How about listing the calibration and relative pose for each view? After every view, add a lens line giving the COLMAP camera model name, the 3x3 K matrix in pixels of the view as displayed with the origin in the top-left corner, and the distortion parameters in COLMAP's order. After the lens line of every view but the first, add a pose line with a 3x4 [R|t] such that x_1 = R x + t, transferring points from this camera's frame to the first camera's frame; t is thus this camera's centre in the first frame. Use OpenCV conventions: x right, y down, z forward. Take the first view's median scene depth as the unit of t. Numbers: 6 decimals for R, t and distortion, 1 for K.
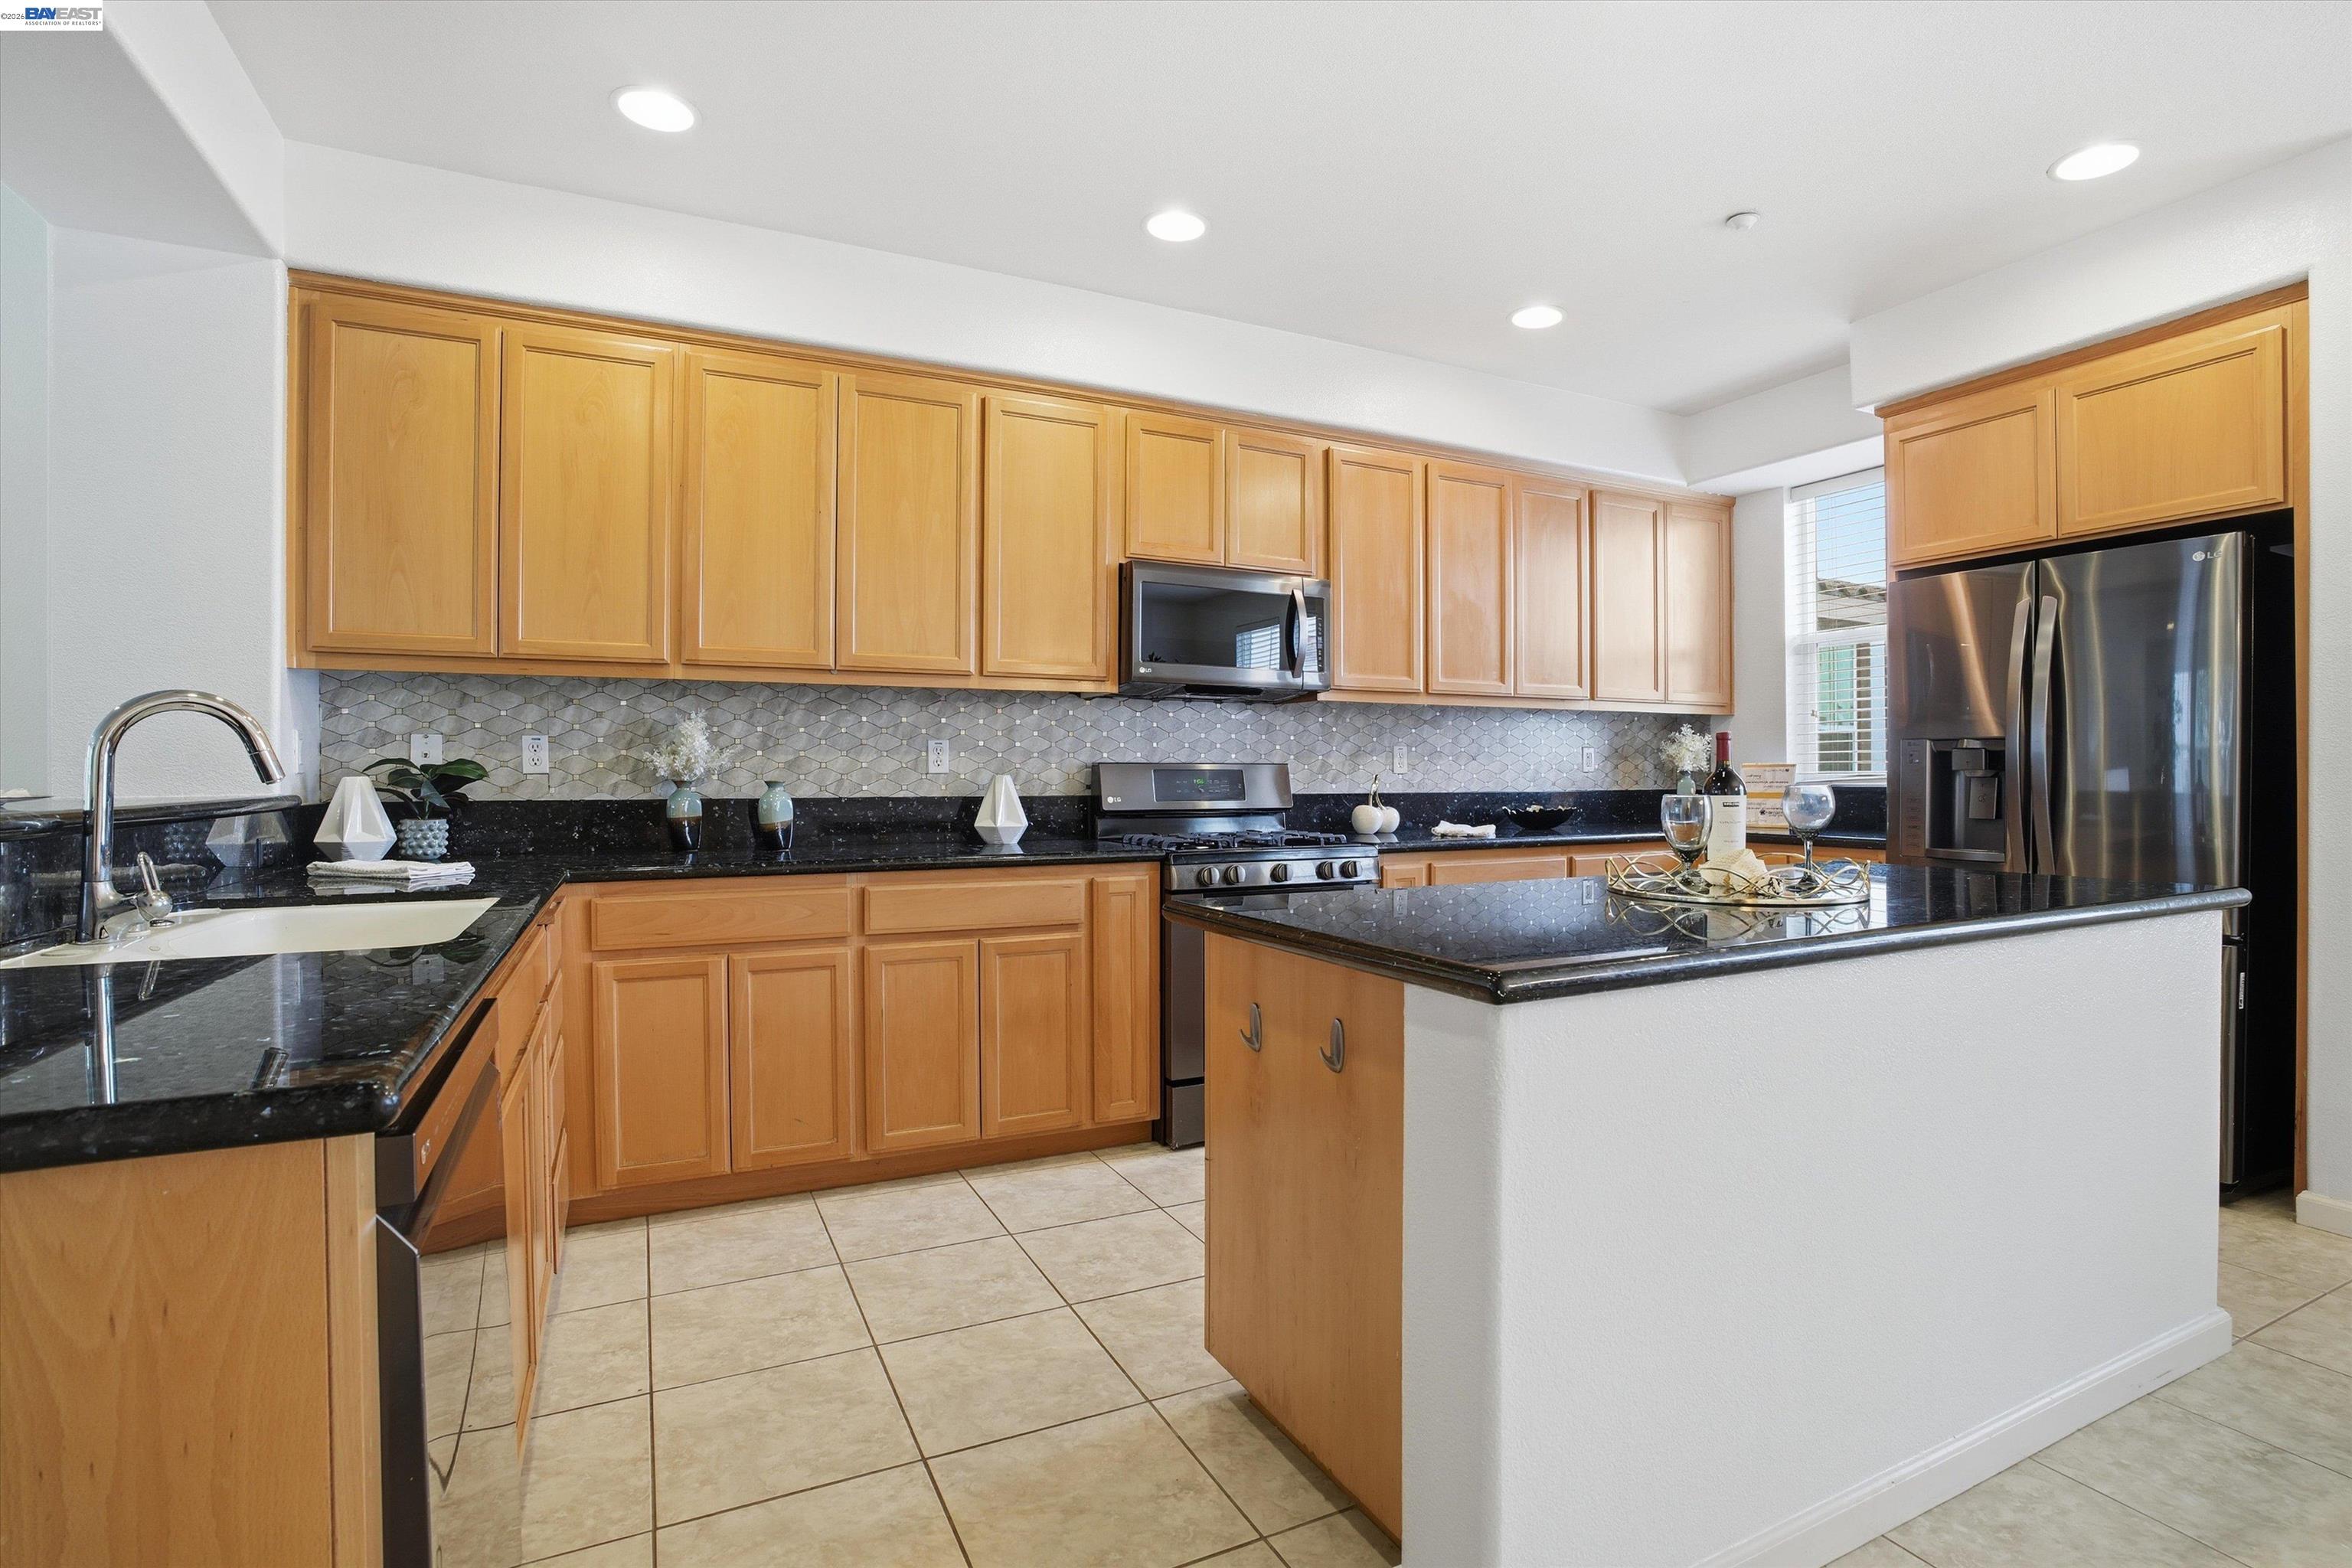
lens RADIAL K [[1109.9, 0, 1178.9], [0, 1109.9, 769.3], [0, 0, 1]] dist [-0.063566, 0.021674]
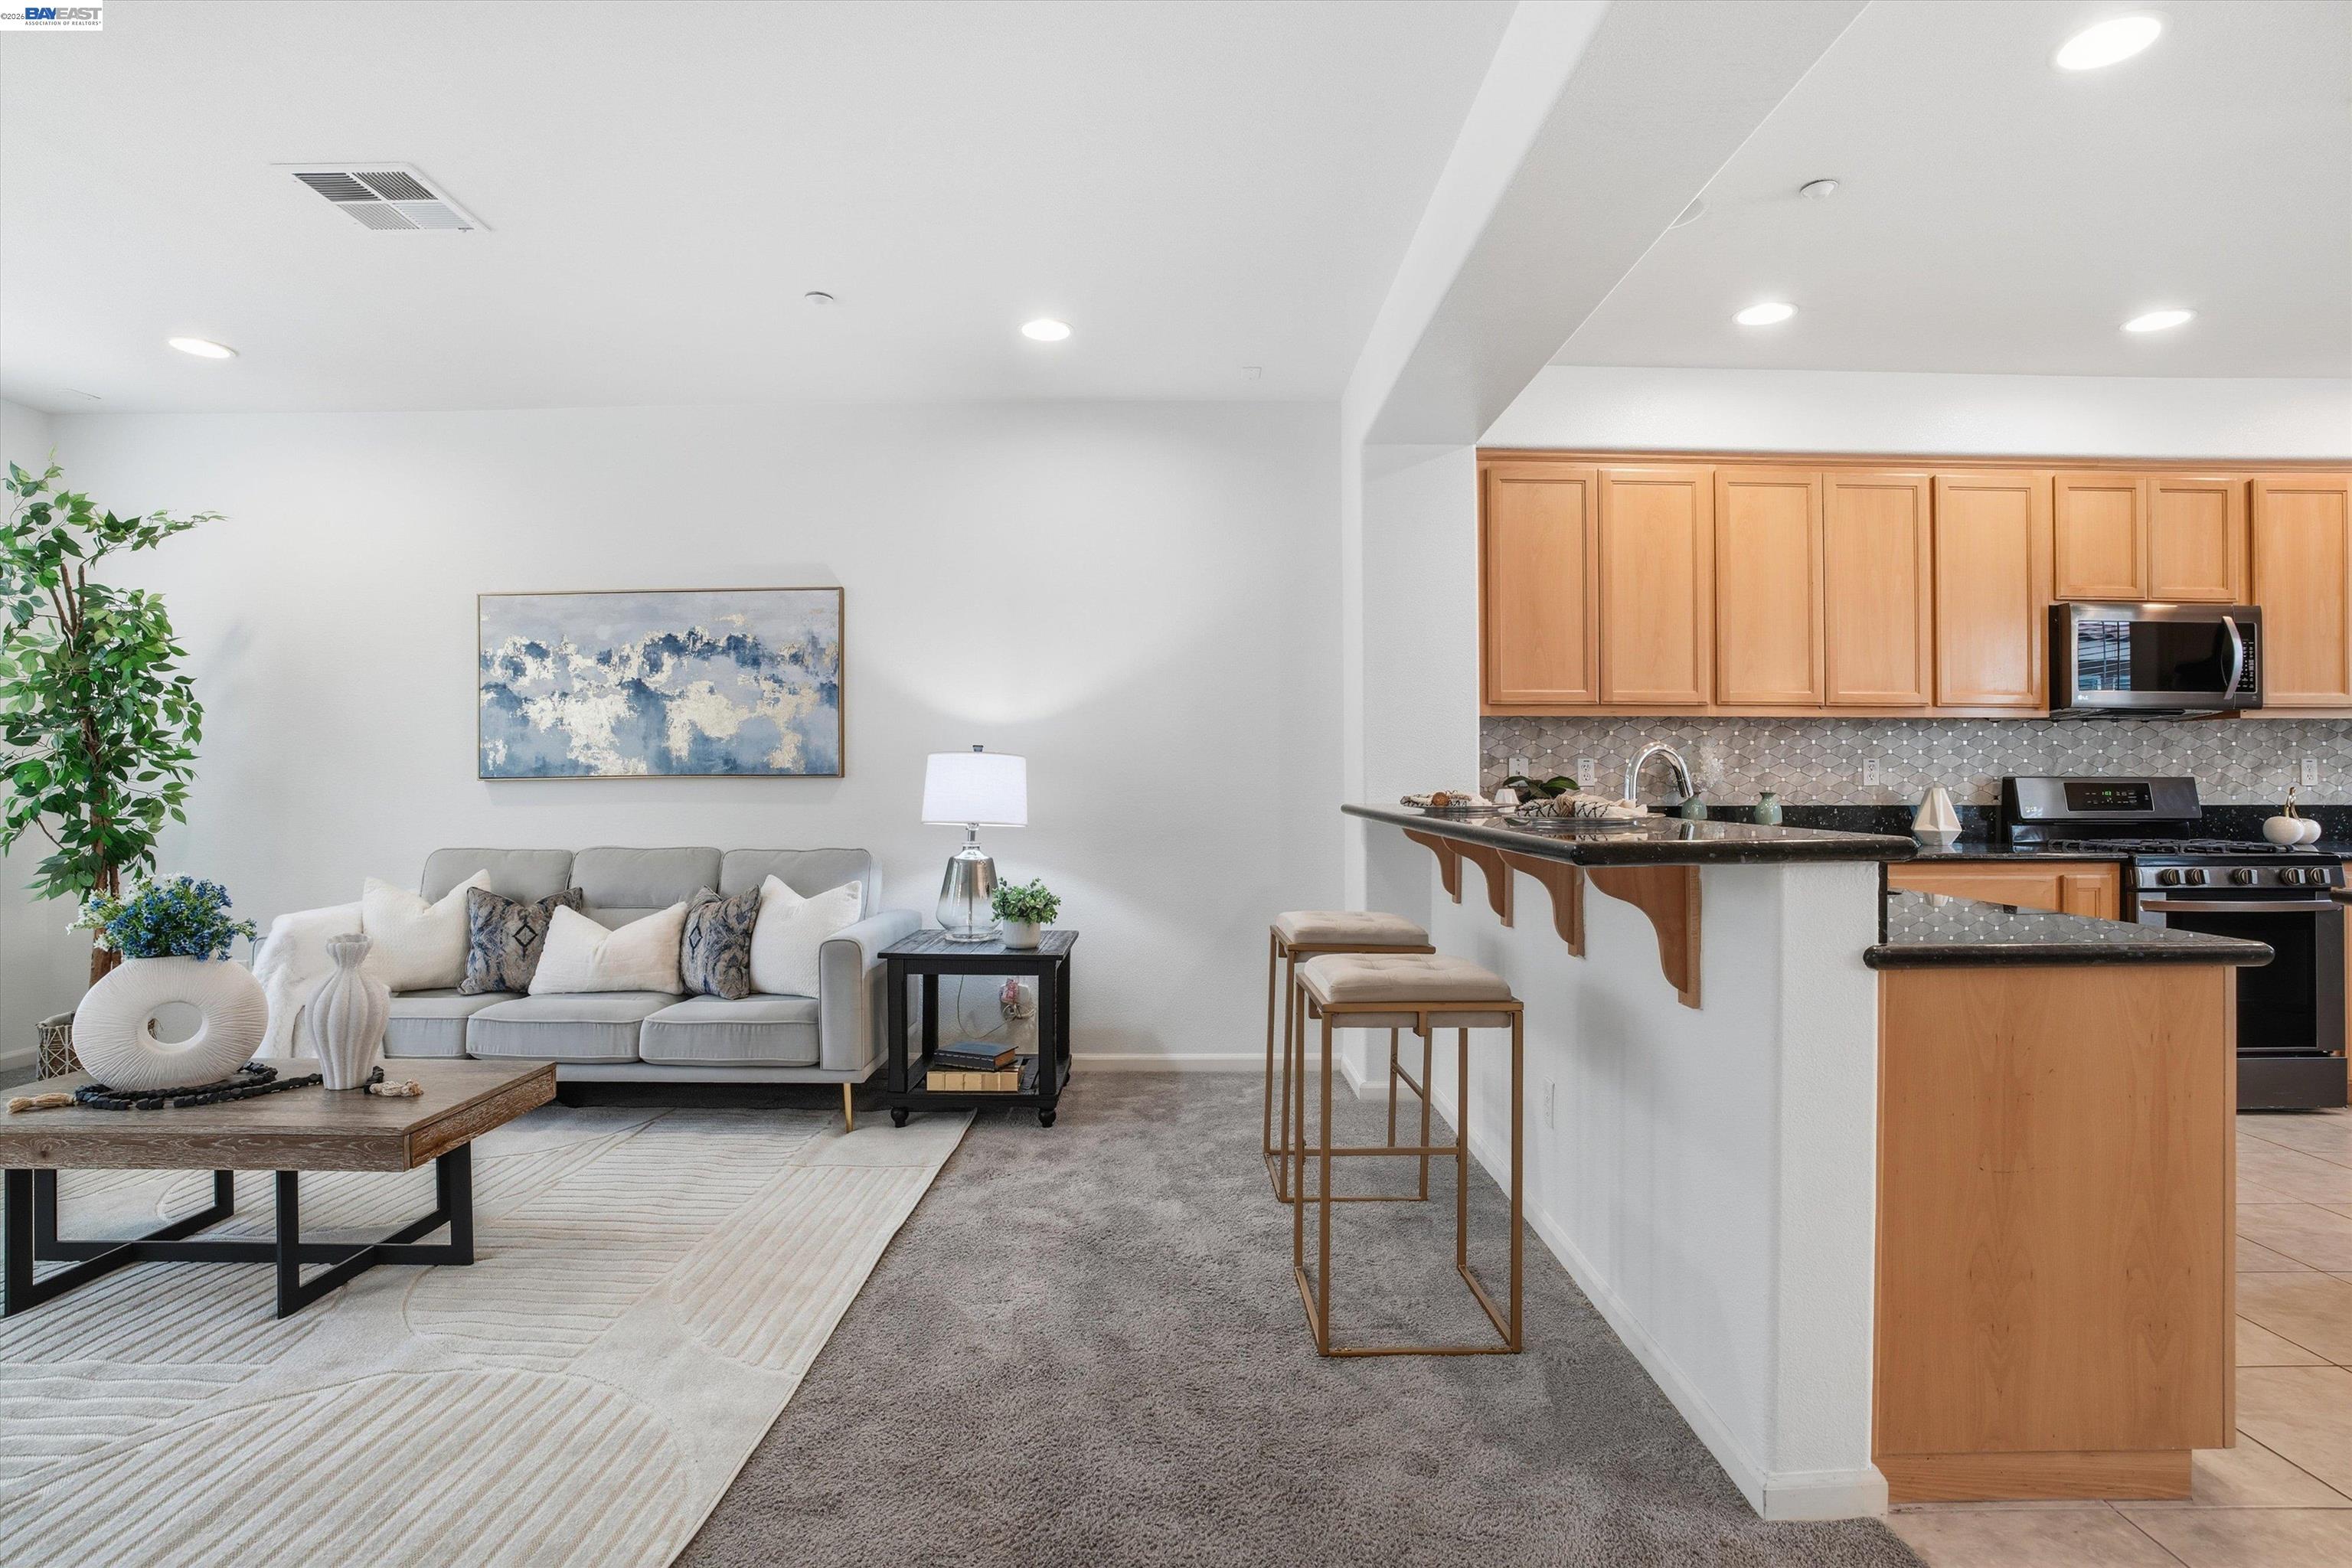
lens RADIAL K [[1109.9, 0, 1166.3], [0, 1109.9, 765.6], [0, 0, 1]] dist [-0.063566, 0.021674]
pose [[0.903267, -0.002354, -0.429072, -0.399471], [0.001471, 0.999996, -0.002391, -0.016564], [0.429076, 0.001529, 0.903267, -0.405054]]
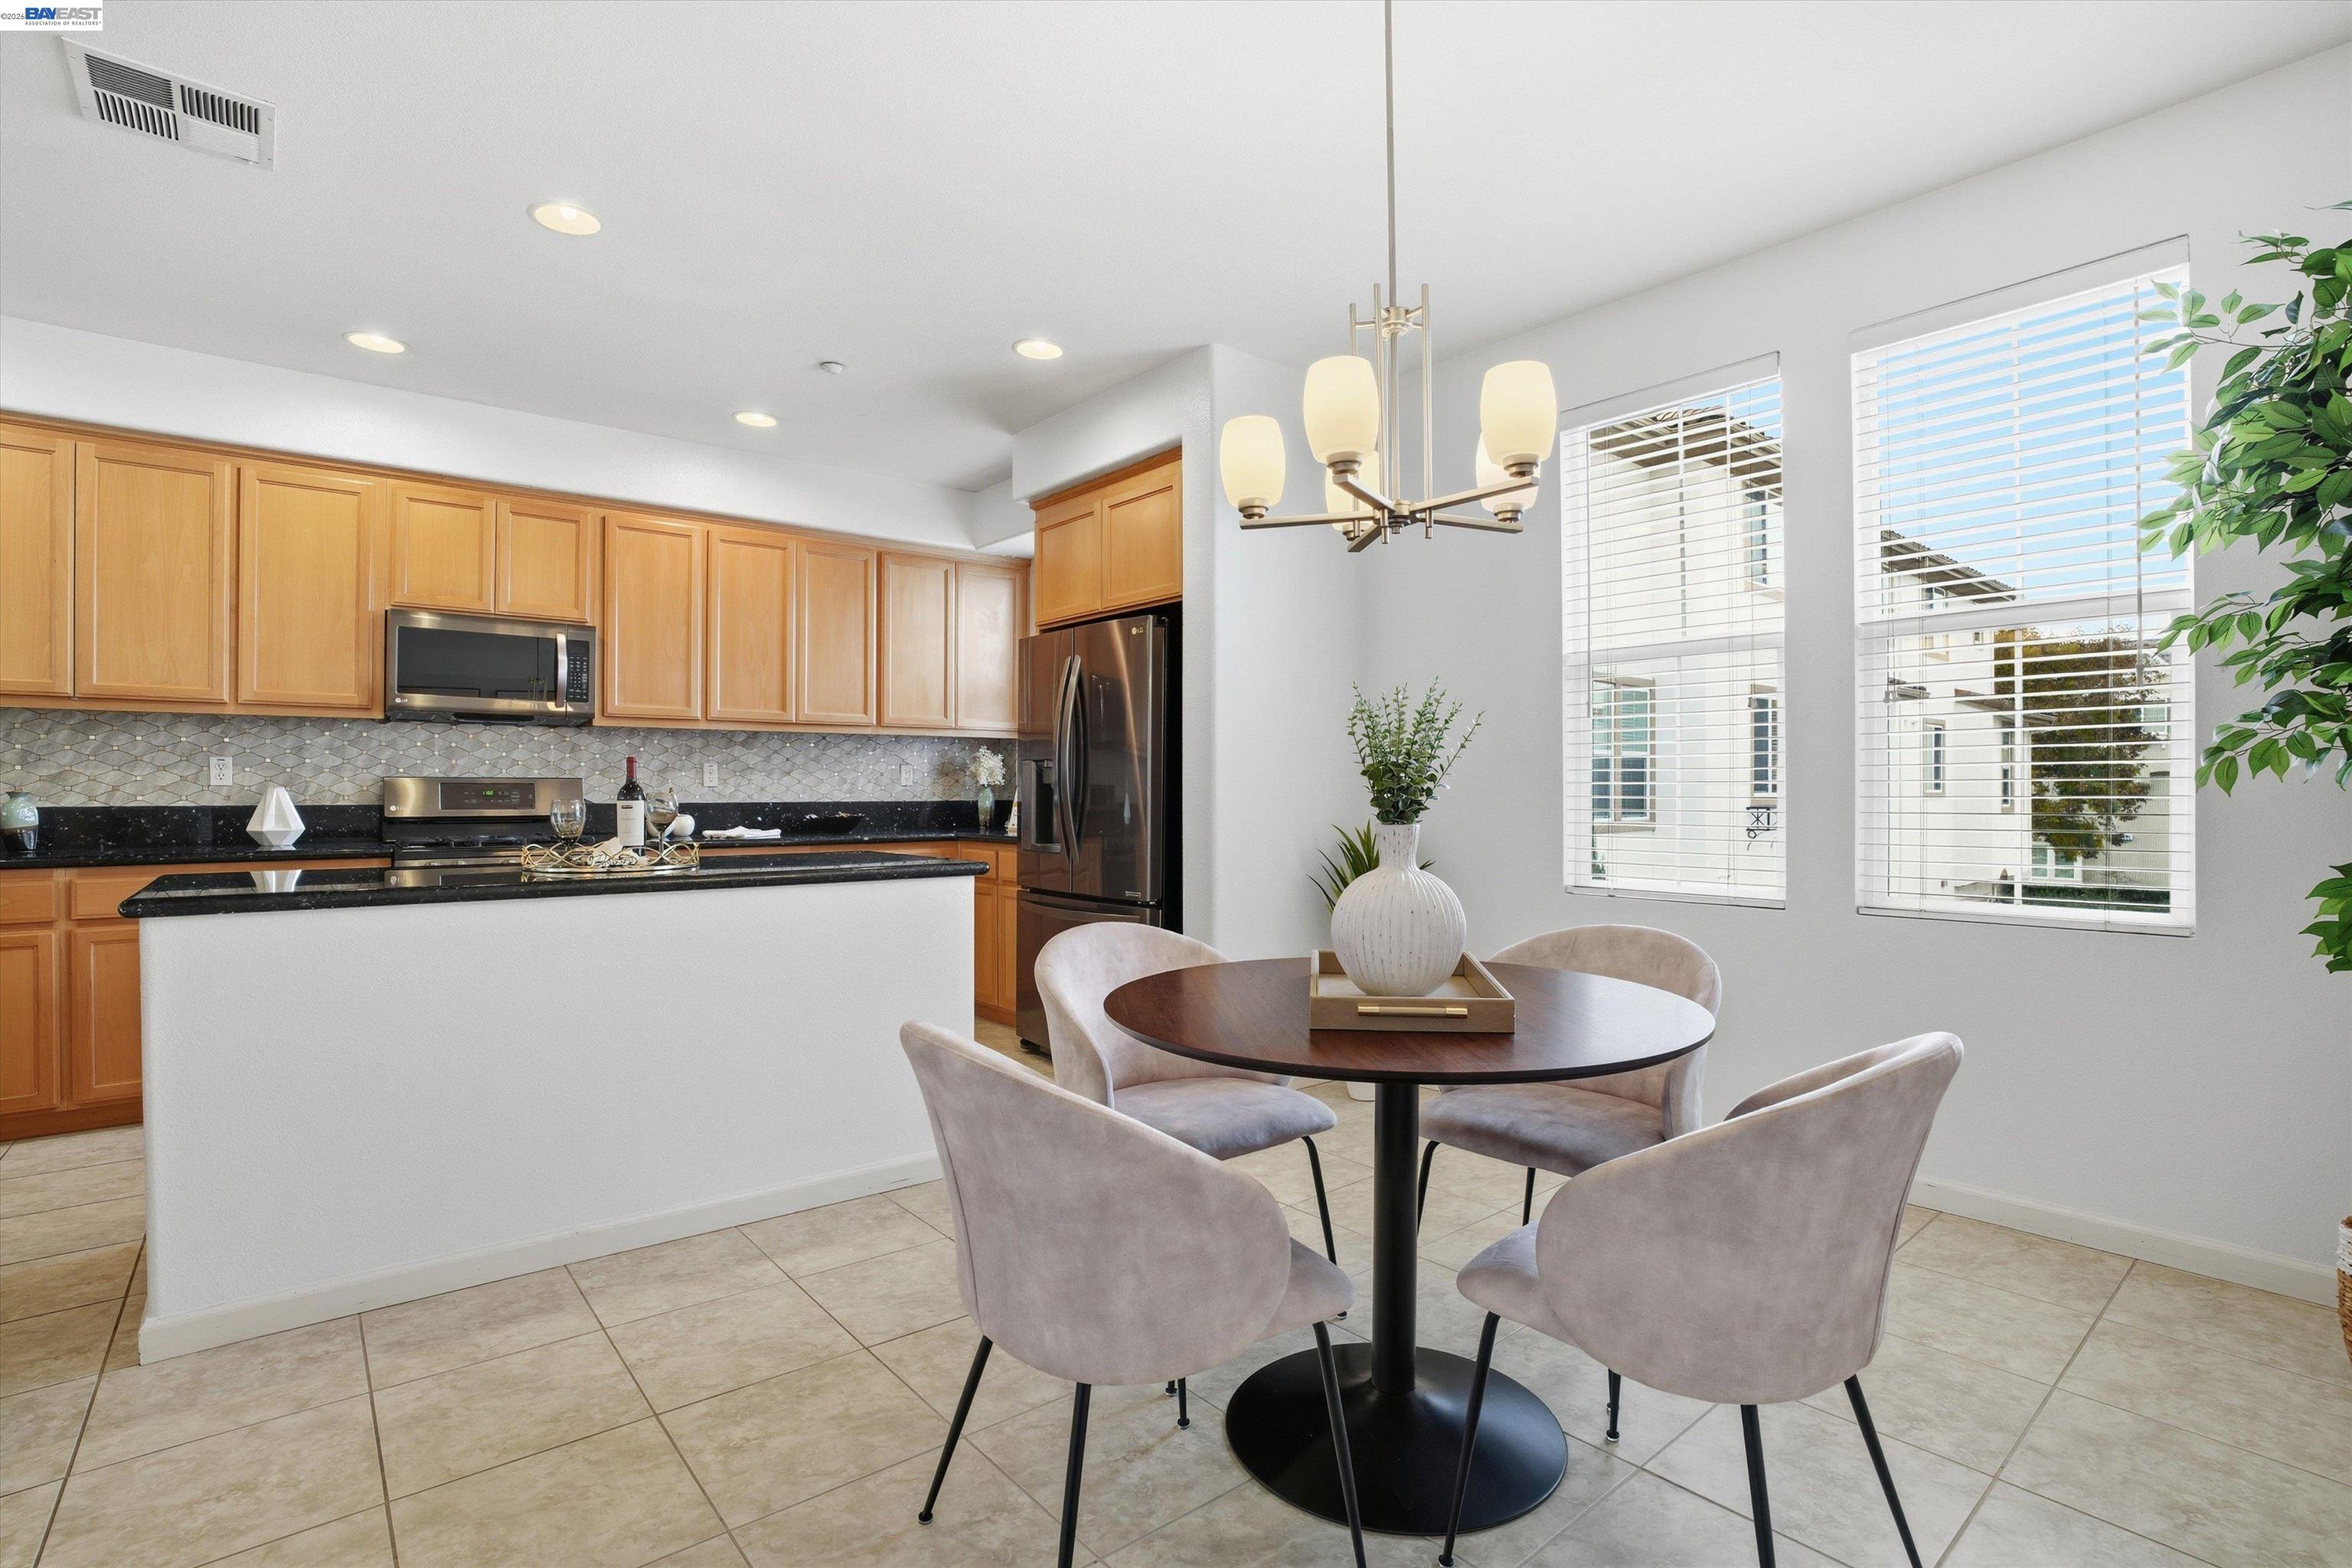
lens RADIAL K [[1109.9, 0, 1156.5], [0, 1109.9, 795.5], [0, 0, 1]] dist [-0.063566, 0.021674]
pose [[0.974225, -0.000660, 0.225579, 0.481751], [-0.001791, 0.999942, 0.010664, 0.000315], [-0.225572, -0.010793, 0.974167, -0.316845]]
